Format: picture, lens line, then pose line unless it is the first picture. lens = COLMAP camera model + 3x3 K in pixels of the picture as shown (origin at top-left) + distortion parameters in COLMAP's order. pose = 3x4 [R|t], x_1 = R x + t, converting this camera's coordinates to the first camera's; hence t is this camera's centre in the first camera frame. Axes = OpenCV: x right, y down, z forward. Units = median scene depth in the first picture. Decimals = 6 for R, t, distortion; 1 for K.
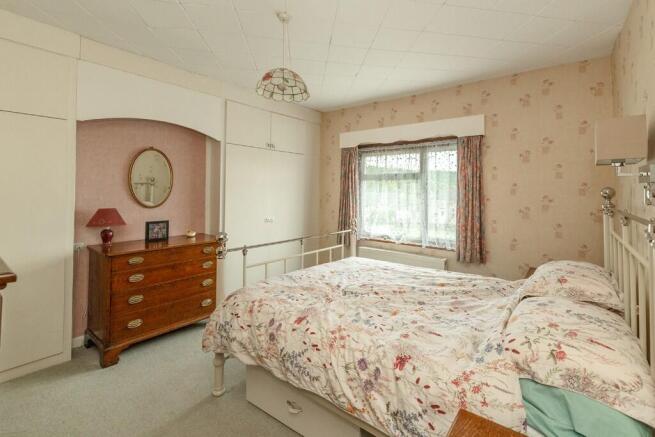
lens RADIAL K [[292.7, 0, 329.0], [0, 292.7, 213.3], [0, 0, 1]] dist [-0.000869, -0.000159]
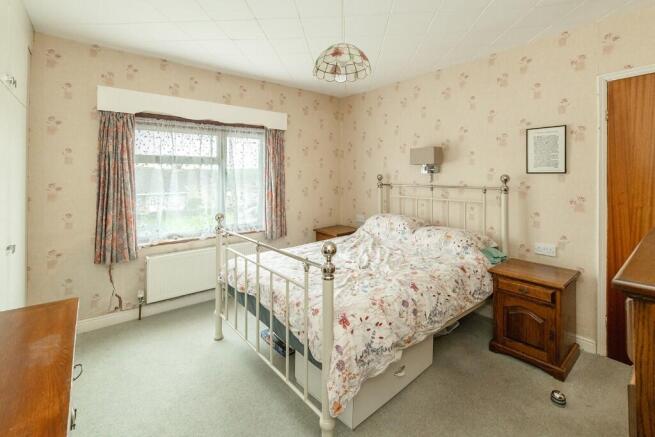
lens RADIAL K [[307.0, 0, 328.2], [0, 307.0, 202.2], [0, 0, 1]] dist [-0.000479, -0.000136]
pose [[0.202992, -0.092963, 0.974757, -0.615540], [0.085694, 0.993350, 0.076891, -0.046037], [-0.975423, 0.067922, 0.209608, 0.499597]]
